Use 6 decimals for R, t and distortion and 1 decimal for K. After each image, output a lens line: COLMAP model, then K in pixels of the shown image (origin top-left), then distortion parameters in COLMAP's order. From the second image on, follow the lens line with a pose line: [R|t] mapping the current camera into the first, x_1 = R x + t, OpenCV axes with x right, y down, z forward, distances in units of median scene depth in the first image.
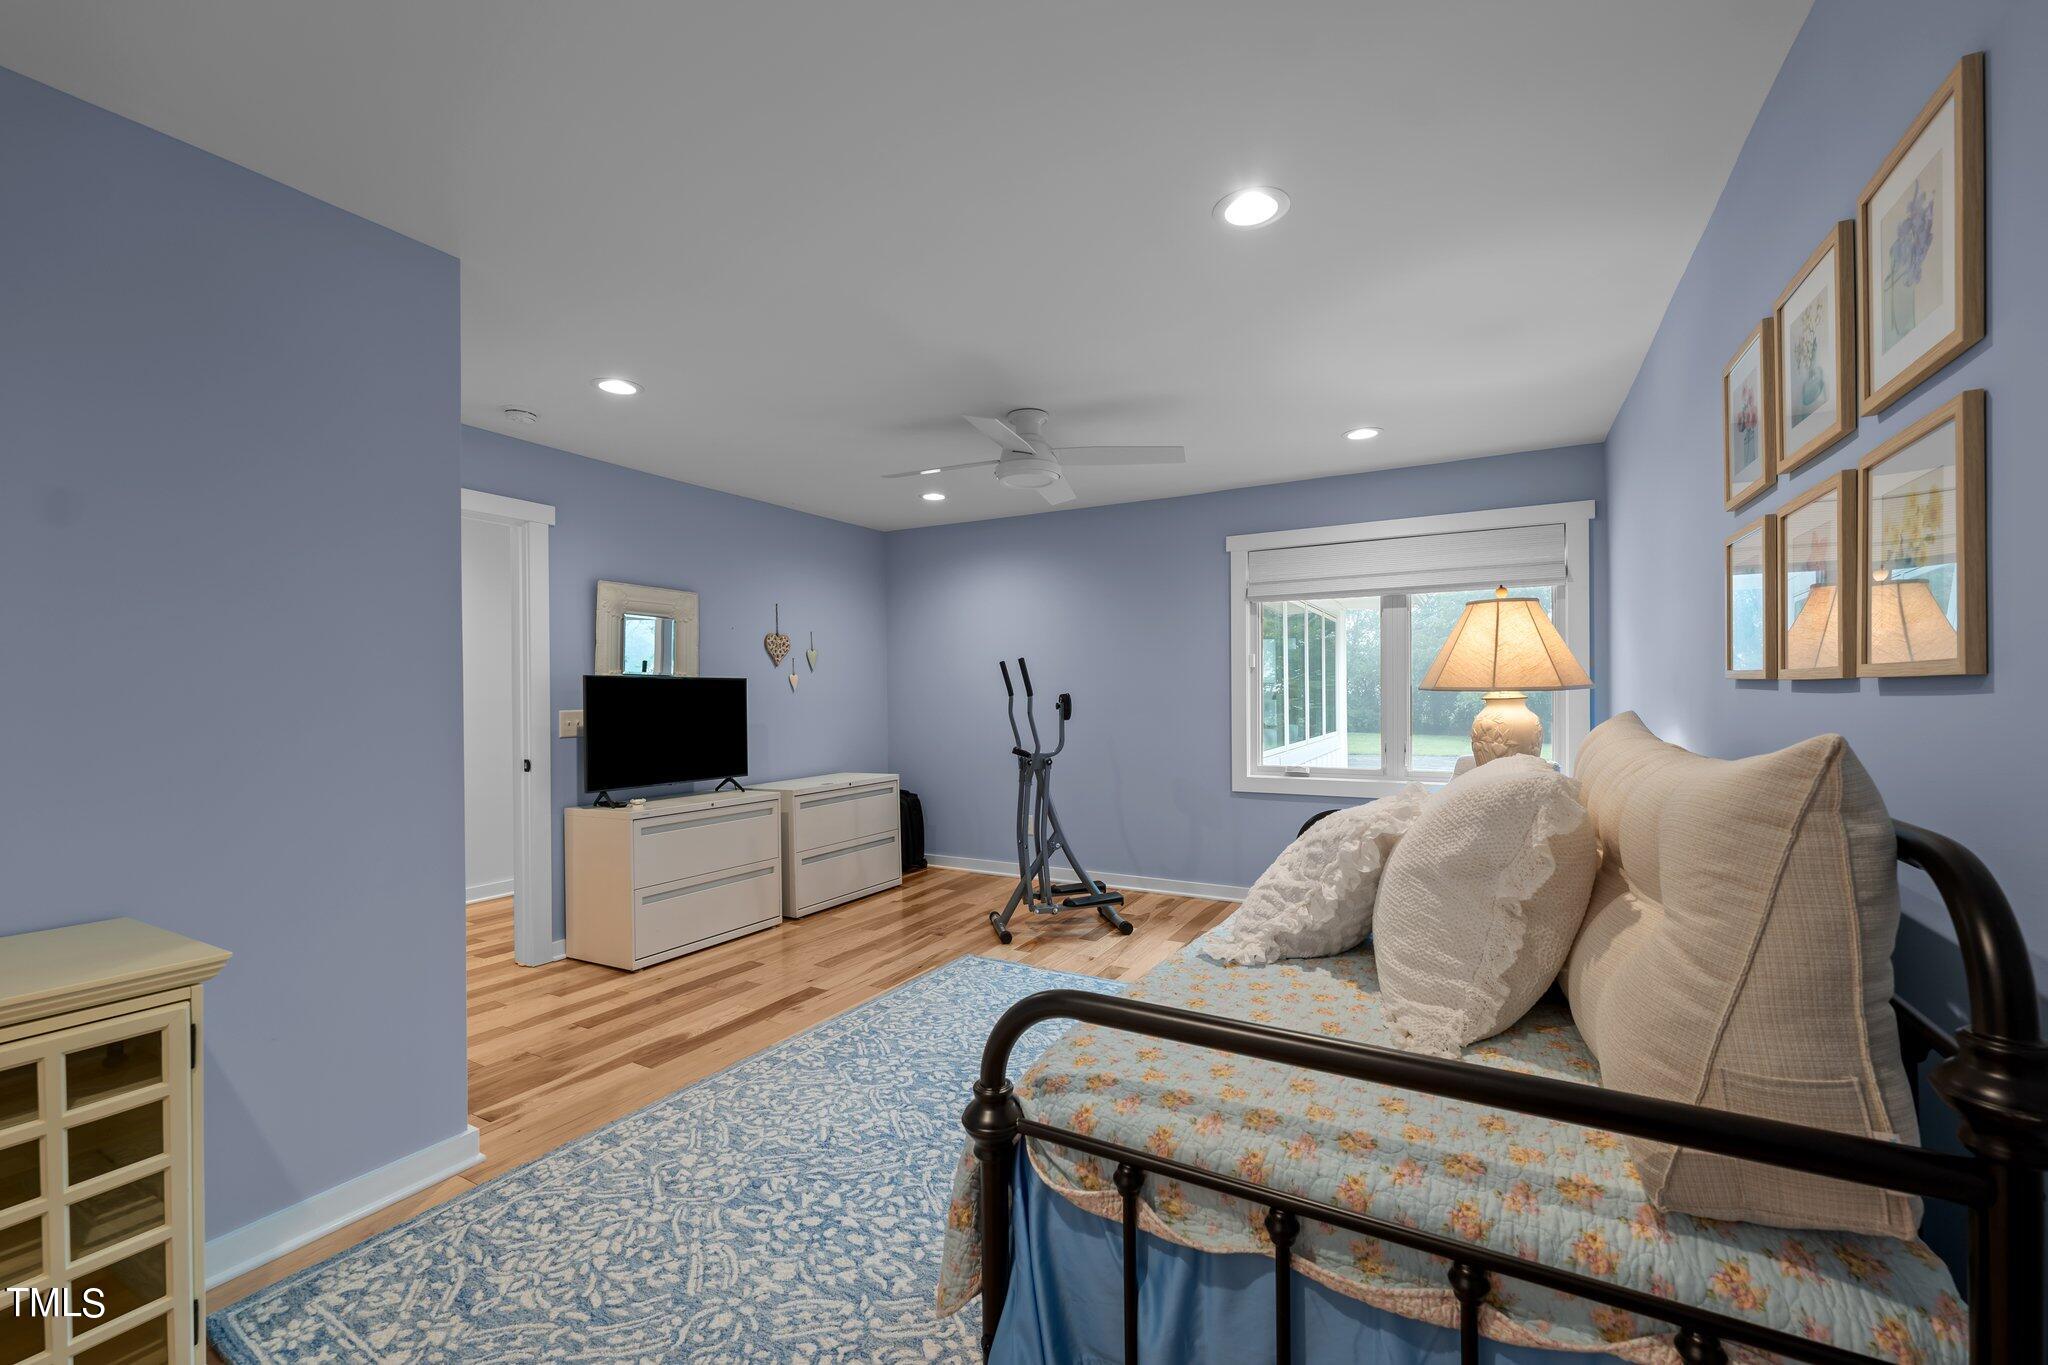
lens RADIAL K [[834.2, 0, 1024.0], [0, 834.2, 682.5], [0, 0, 1]] dist [0.001057, 0.000130]
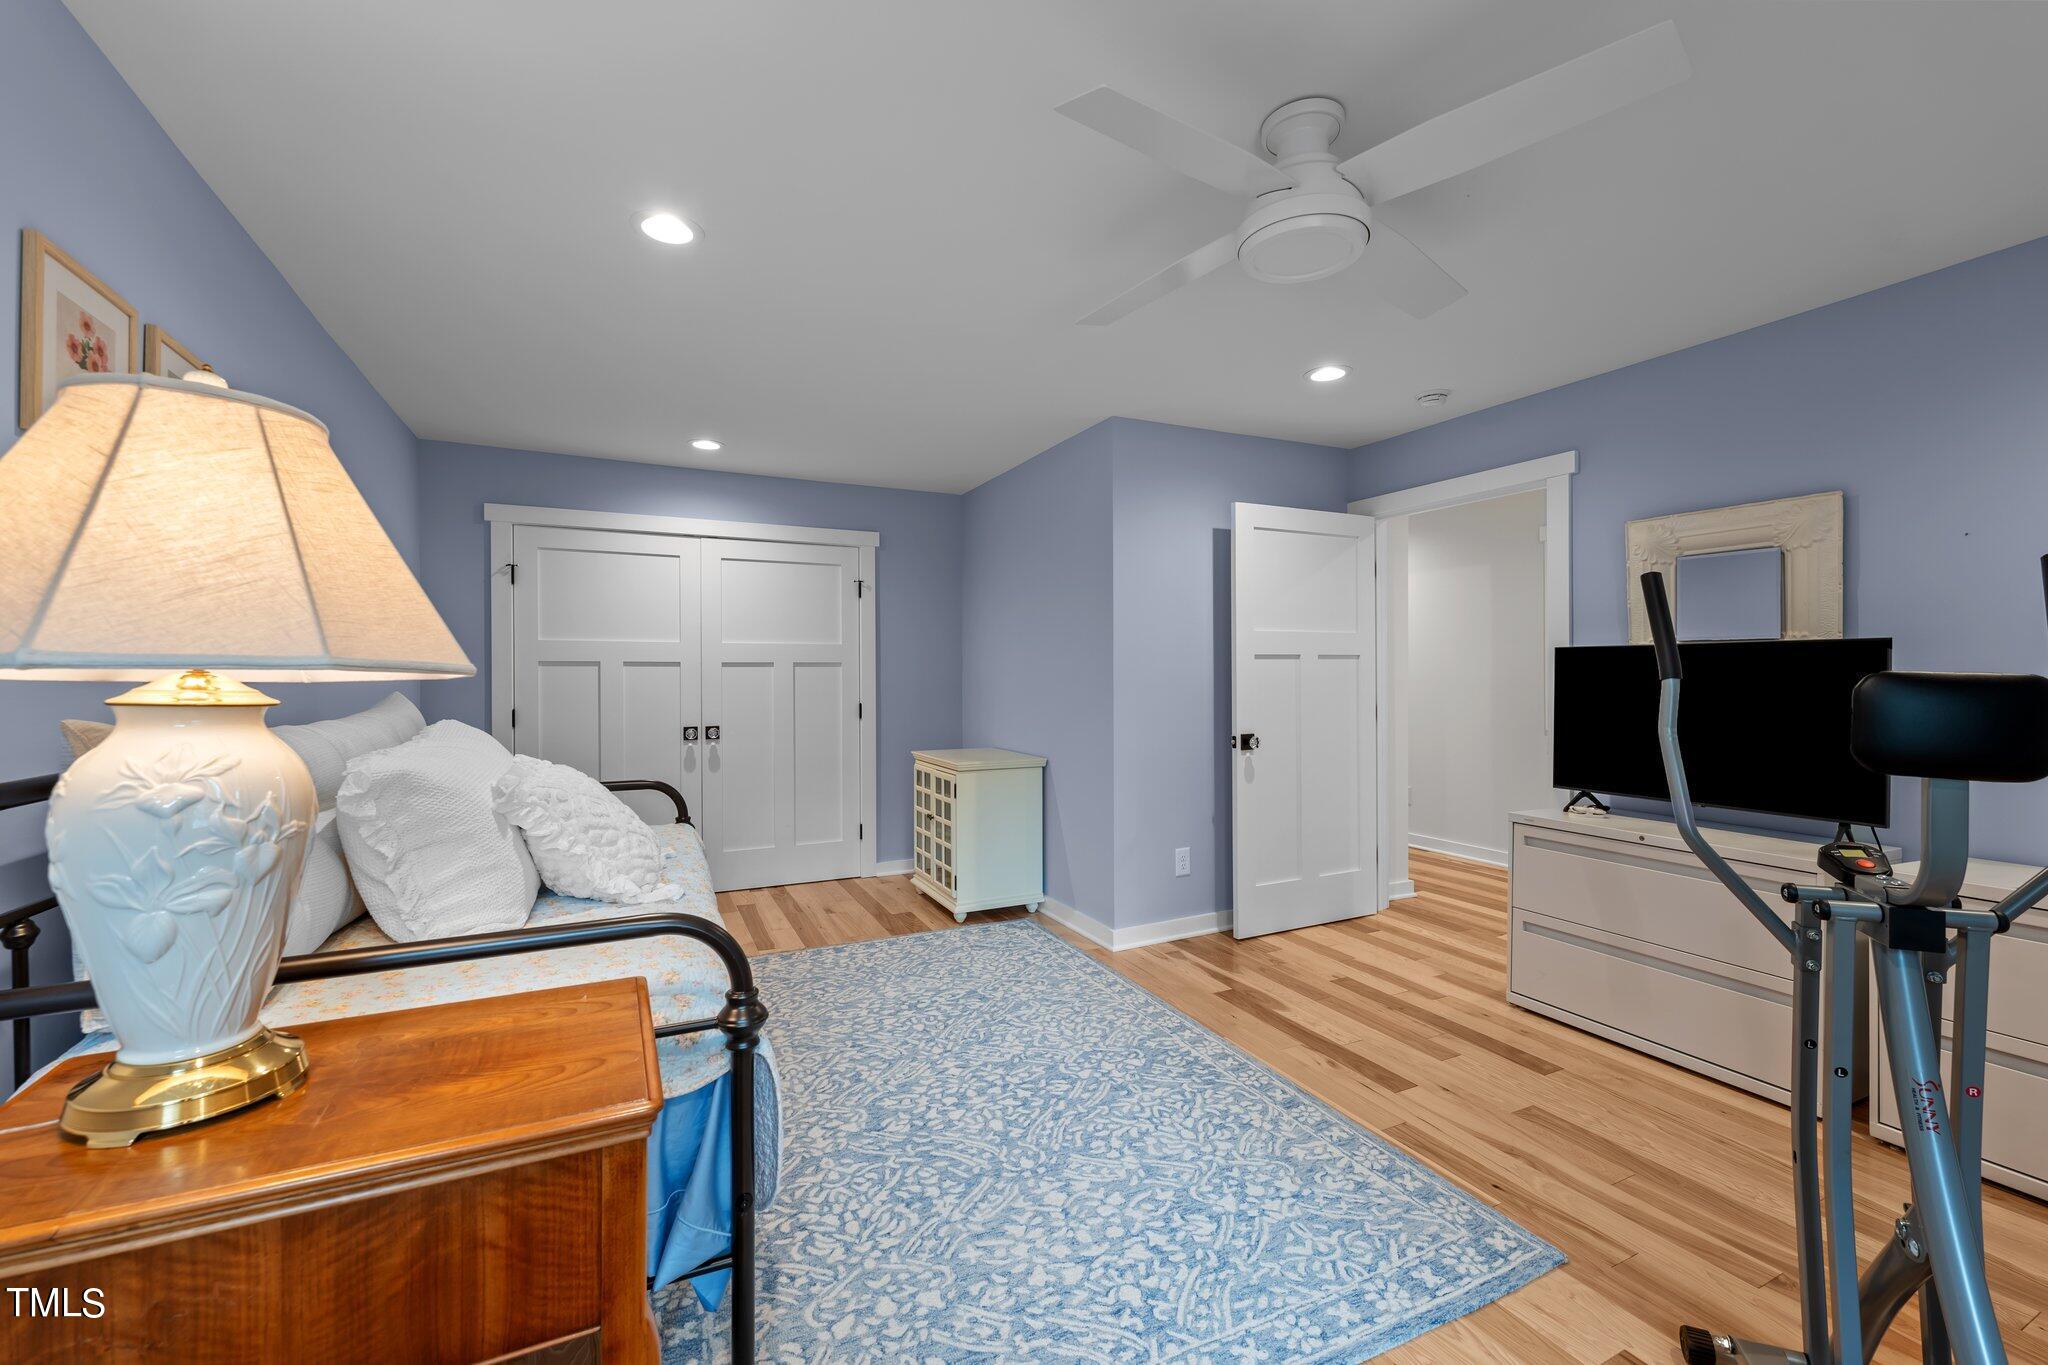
lens RADIAL K [[834.2, 0, 1024.0], [0, 834.2, 682.5], [0, 0, 1]] dist [0.001057, 0.000130]
pose [[-0.577313, 0.010996, -0.816449, 0.596067], [0.019130, 0.999817, -0.000062, 0.023518], [0.816299, -0.015654, -0.577418, 1.345810]]
